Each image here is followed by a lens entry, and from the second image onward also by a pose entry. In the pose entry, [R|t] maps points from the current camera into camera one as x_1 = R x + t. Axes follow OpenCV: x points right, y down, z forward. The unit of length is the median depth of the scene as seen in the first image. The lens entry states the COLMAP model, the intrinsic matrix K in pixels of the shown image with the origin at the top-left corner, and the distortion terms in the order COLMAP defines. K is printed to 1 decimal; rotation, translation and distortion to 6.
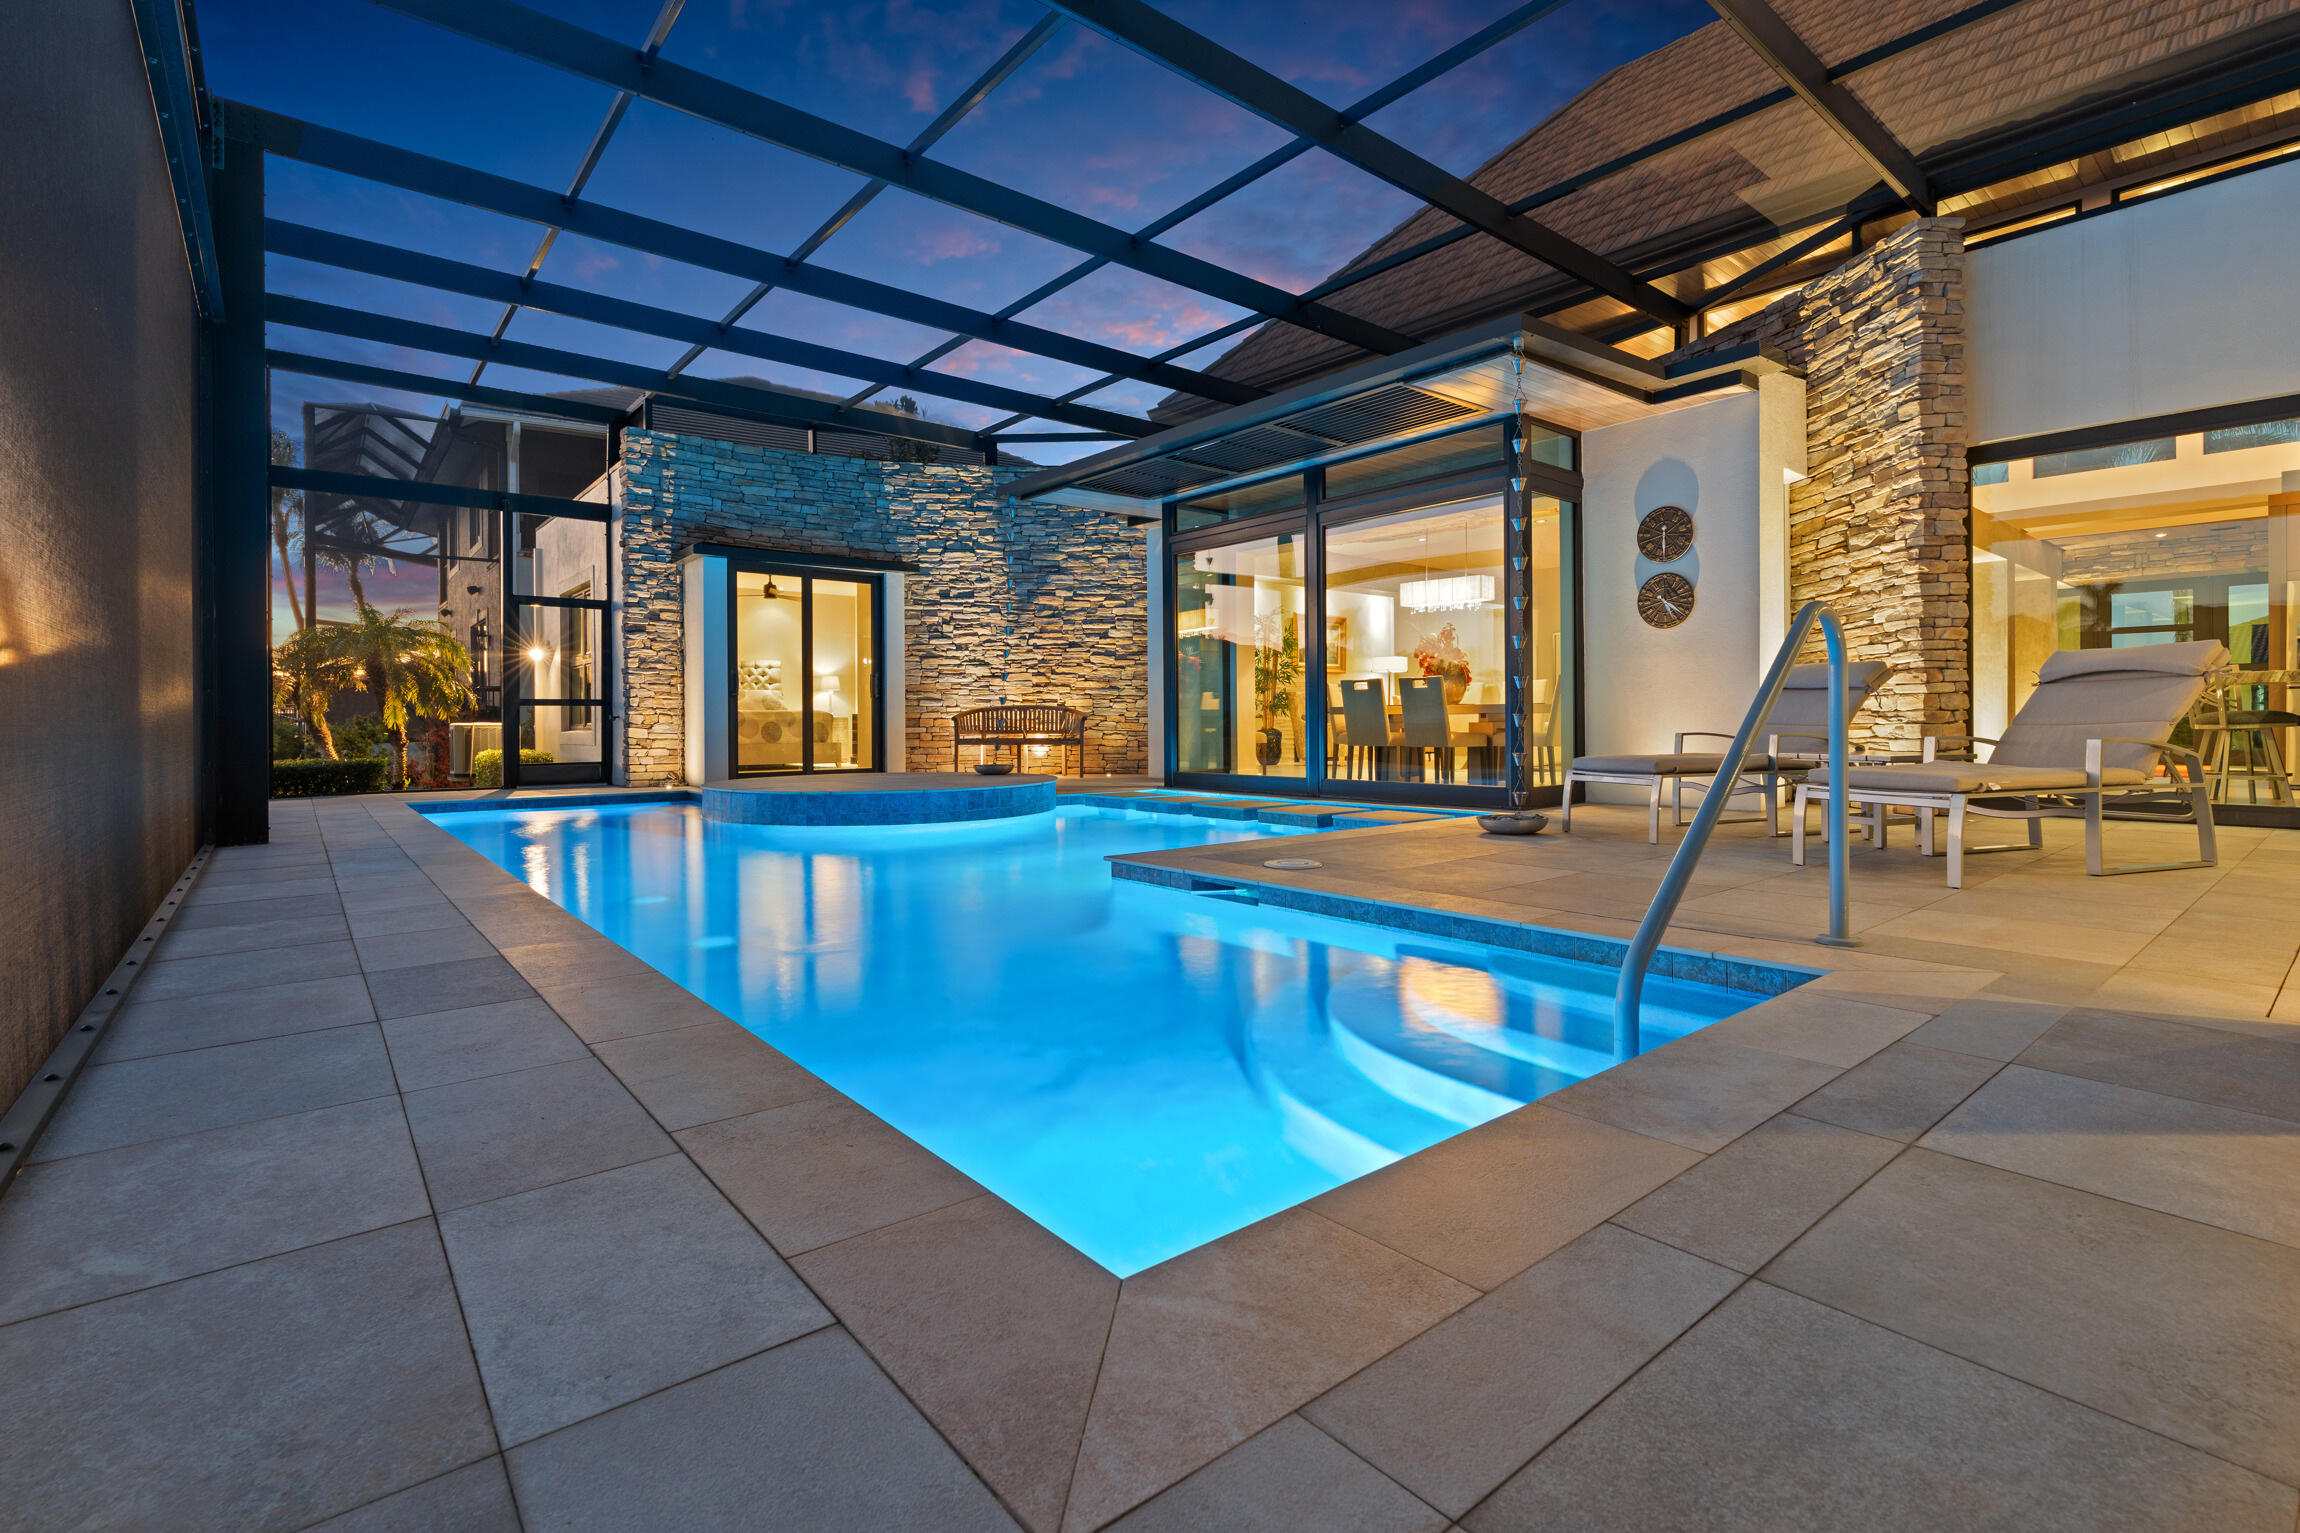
lens RADIAL K [[1036.4, 0, 1163.0], [0, 1036.4, 749.1], [0, 0, 1]] dist [-0.001517, 0.000601]
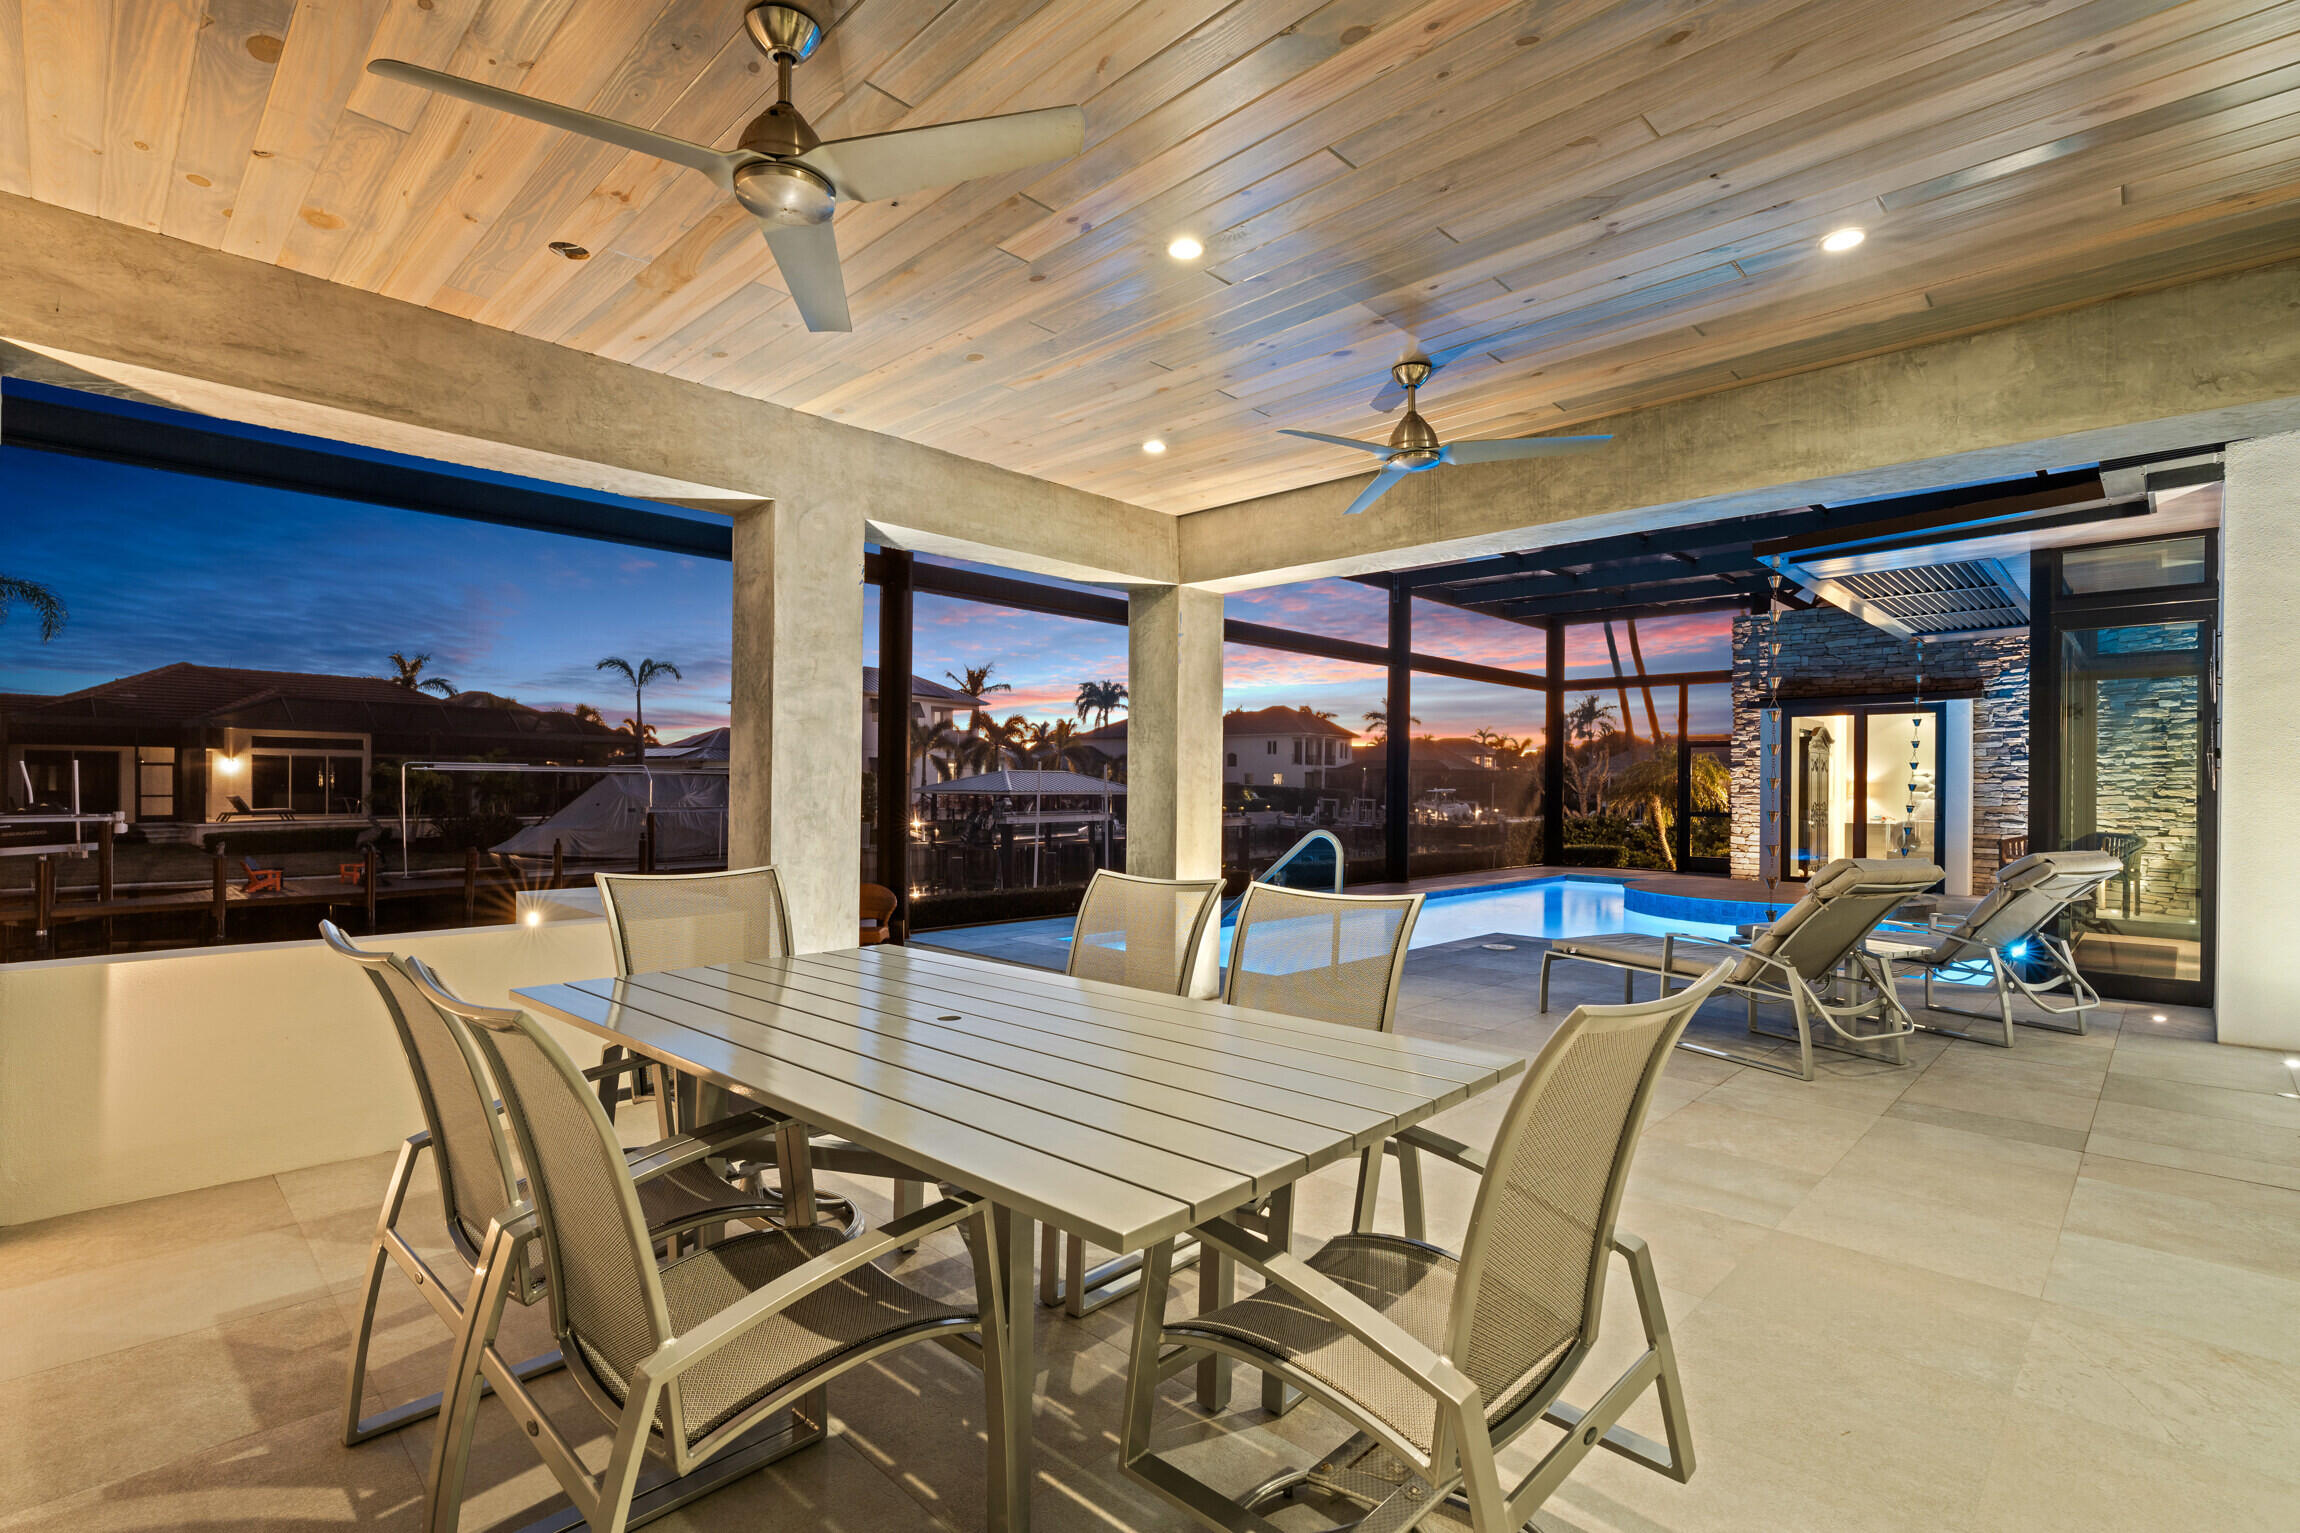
lens RADIAL K [[1074.6, 0, 1173.5], [0, 1074.6, 779.0], [0, 0, 1]] dist [-0.000267, 0.000154]
pose [[0.116808, 0.005302, -0.993140, 0.706440], [-0.032290, 0.999477, 0.001538, -0.064752], [0.992629, 0.031888, 0.116919, 0.086620]]
